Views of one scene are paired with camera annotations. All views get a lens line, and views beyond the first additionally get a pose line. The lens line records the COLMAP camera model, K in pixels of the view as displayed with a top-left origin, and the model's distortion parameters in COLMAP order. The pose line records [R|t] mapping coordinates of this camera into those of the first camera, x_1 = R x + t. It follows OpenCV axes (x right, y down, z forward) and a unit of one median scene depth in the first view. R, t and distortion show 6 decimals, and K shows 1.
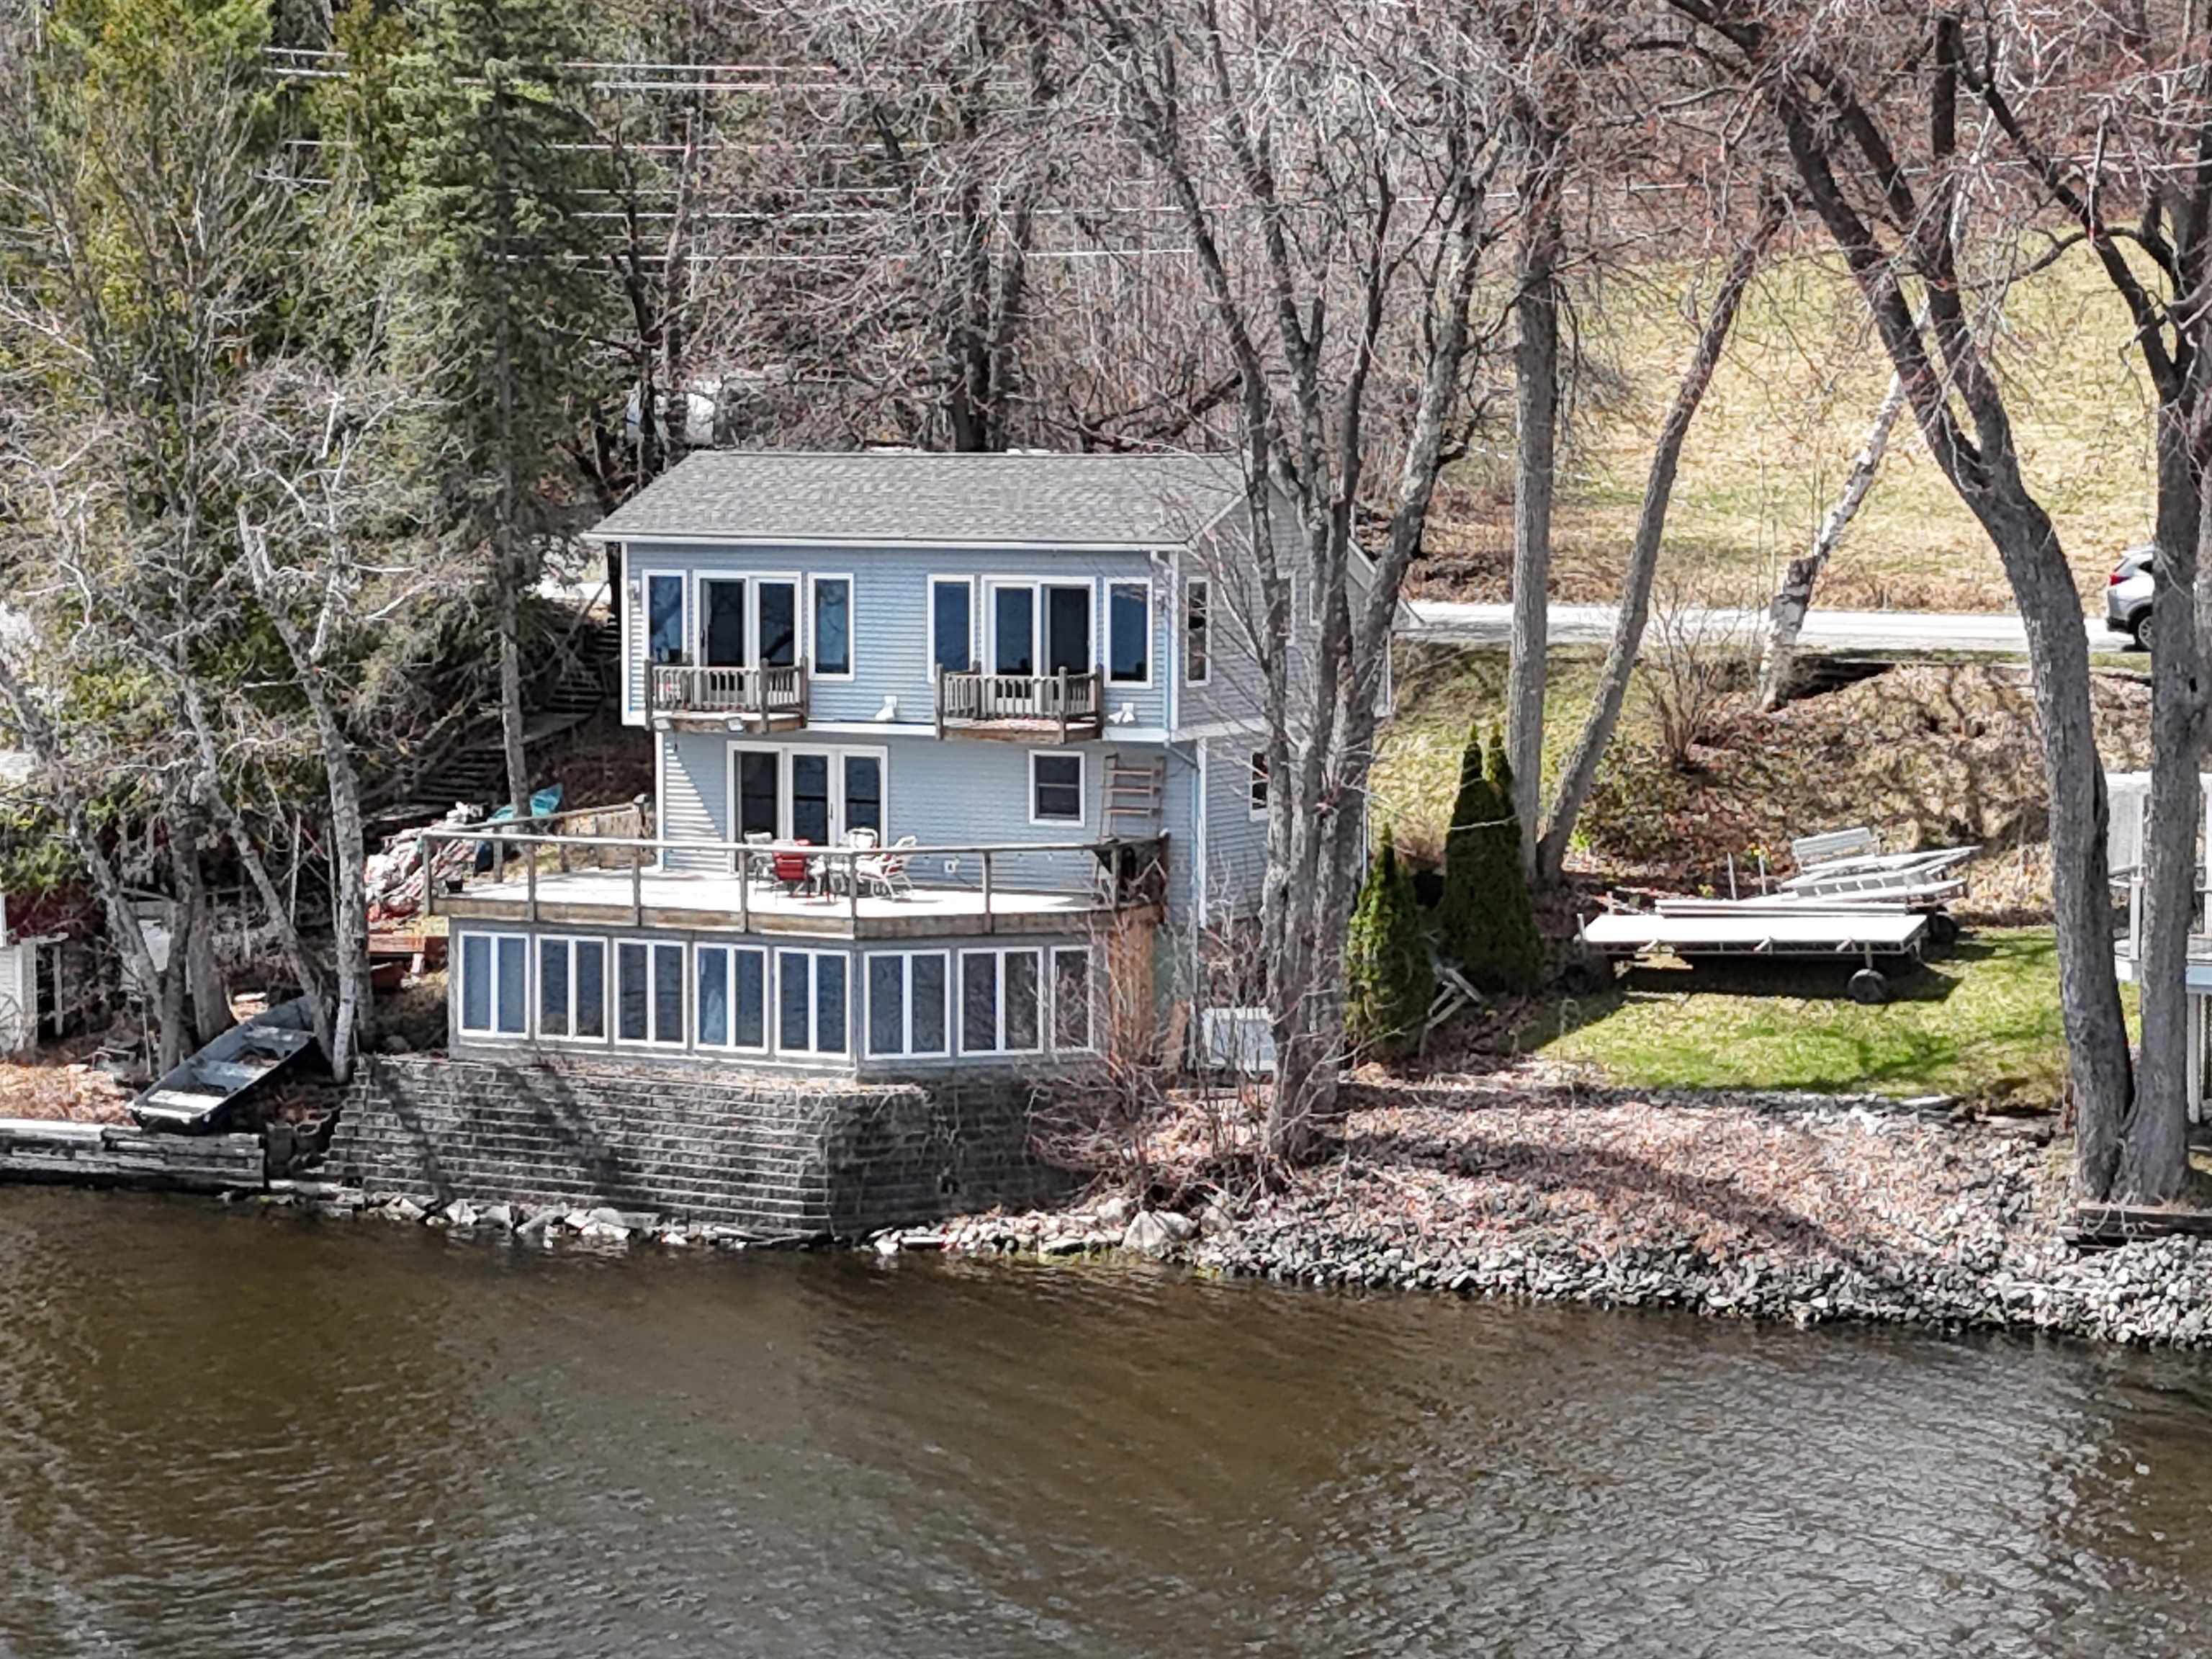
lens RADIAL K [[4845.8, 0, 1106.0], [0, 4845.8, 829.5], [0, 0, 1]] dist [0.279235, -1.684283]
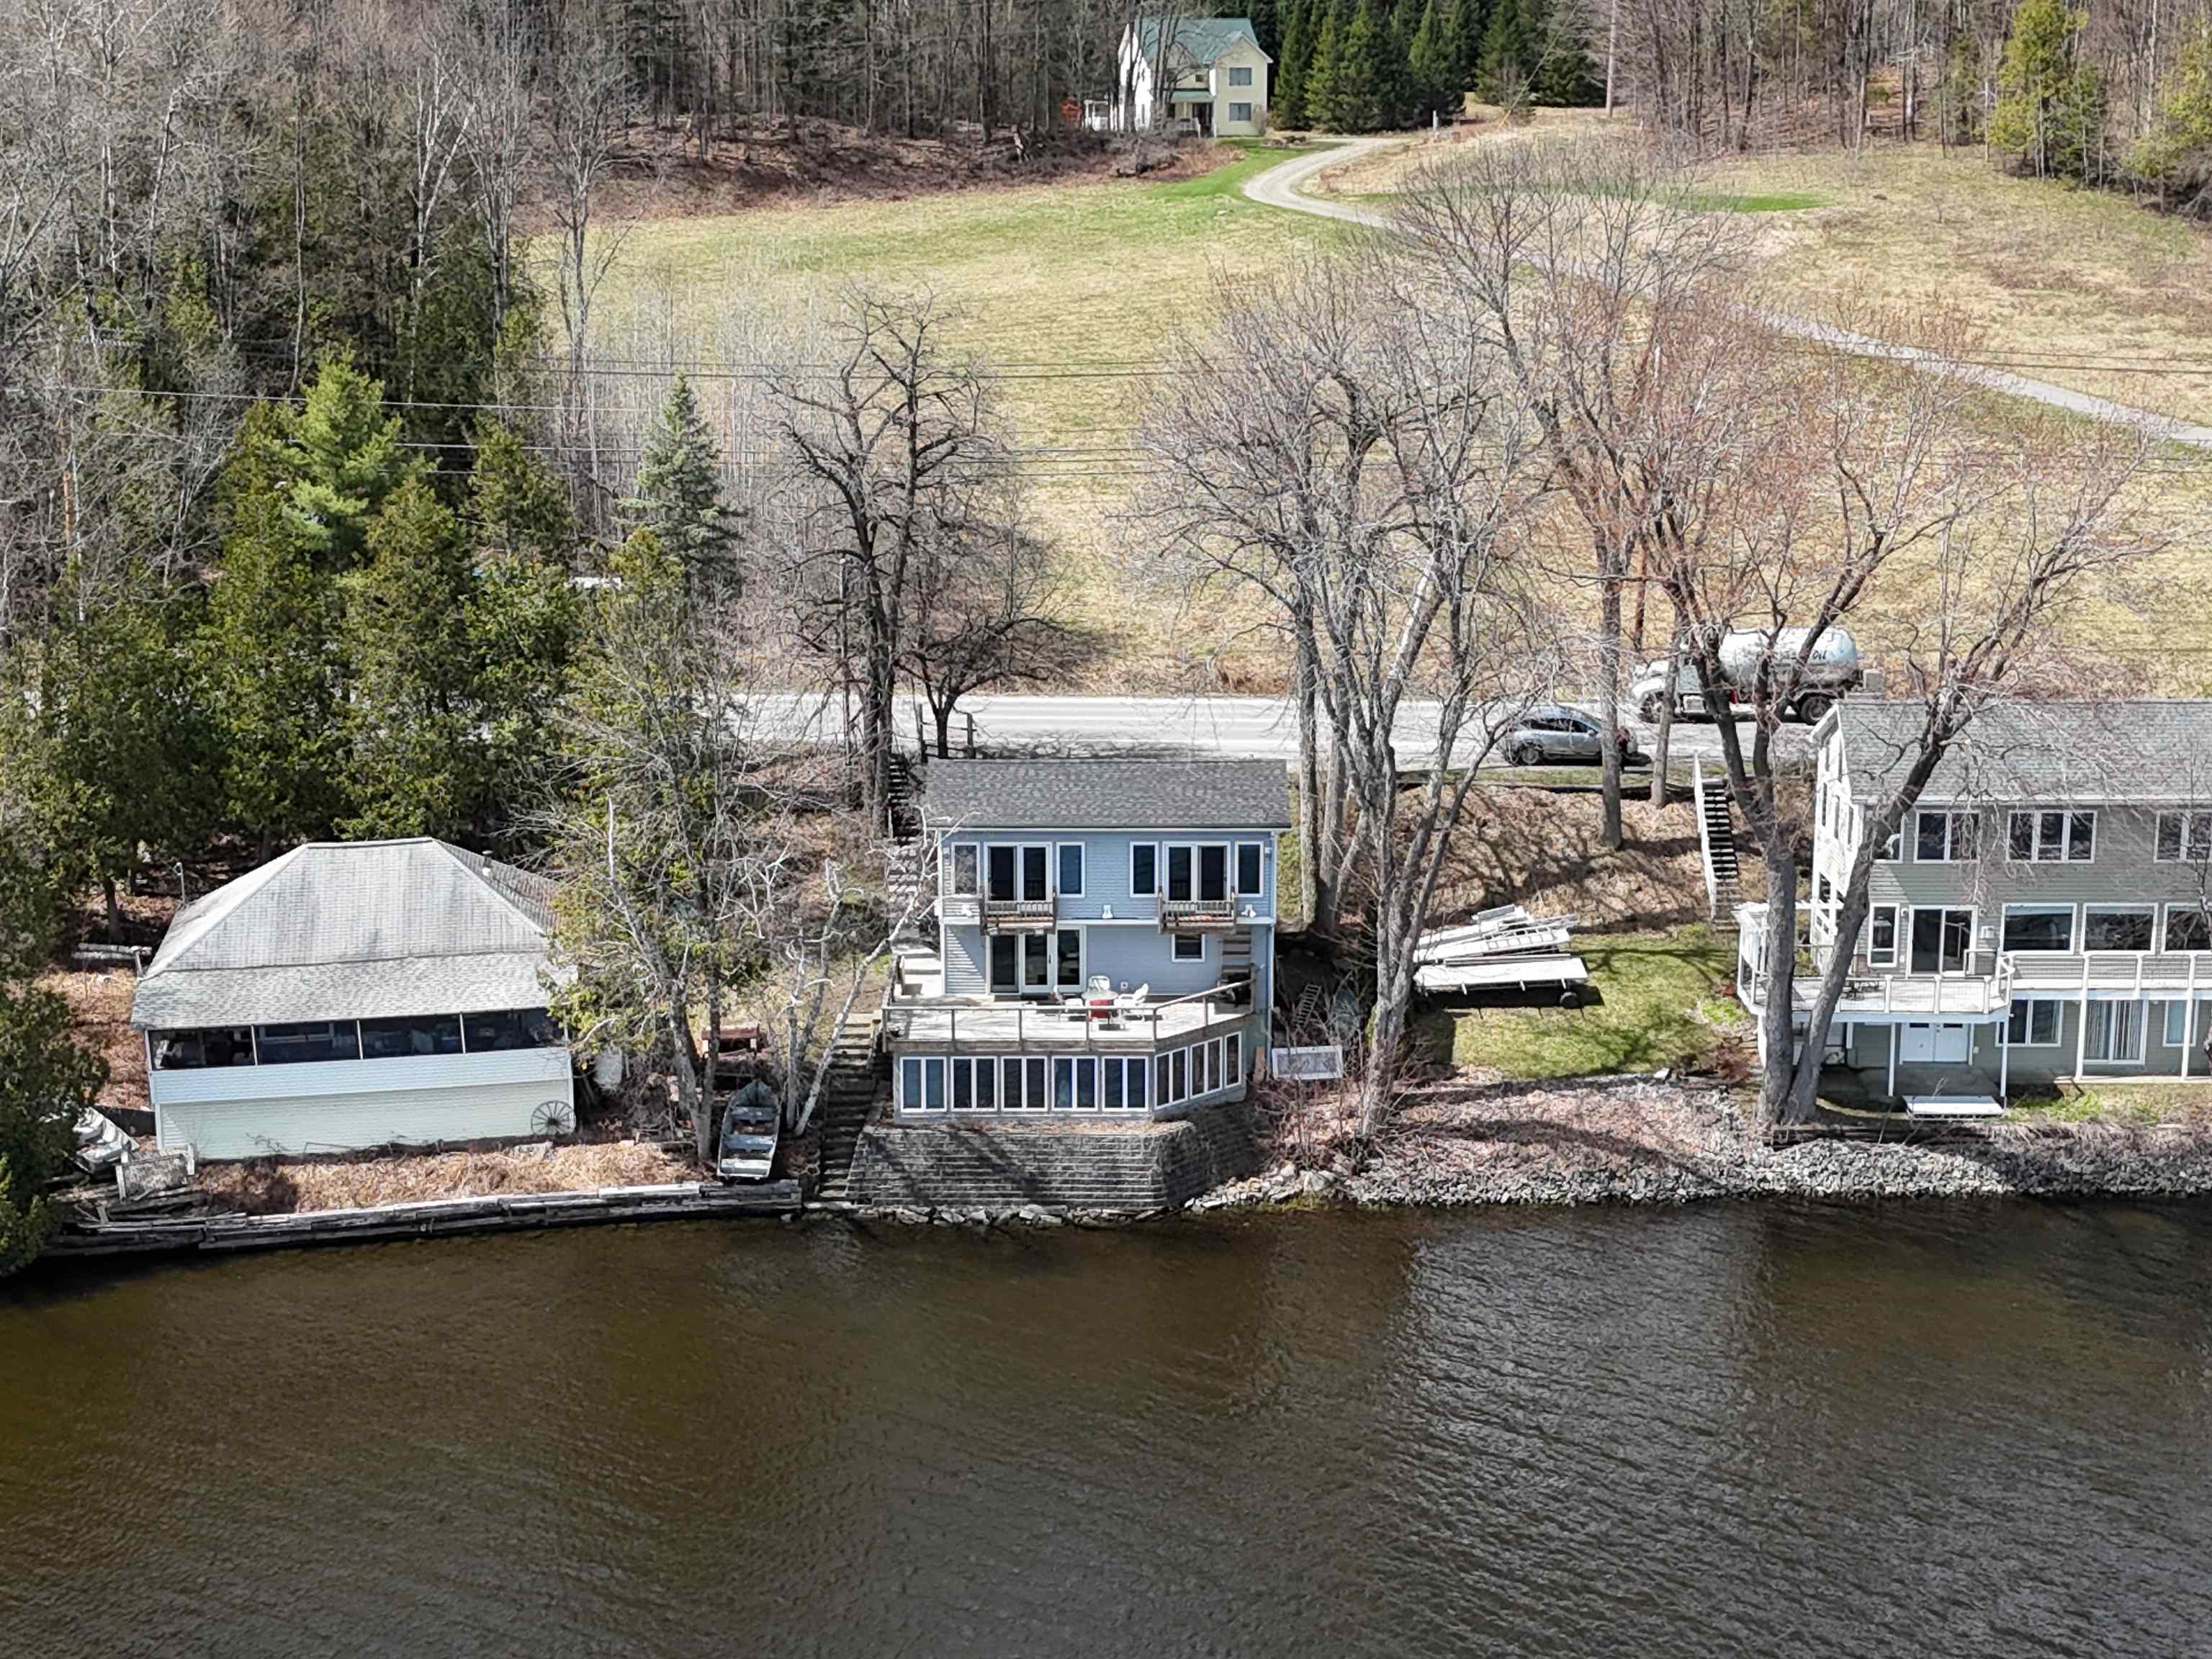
lens RADIAL K [[3216.6, 0, 1106.0], [0, 3216.6, 829.5], [0, 0, 1]] dist [0.181602, -0.078367]
pose [[0.884652, -0.106638, 0.453894, -0.619565], [0.038176, 0.986792, 0.157430, -0.257673], [-0.464687, -0.121942, 0.877038, -0.093445]]
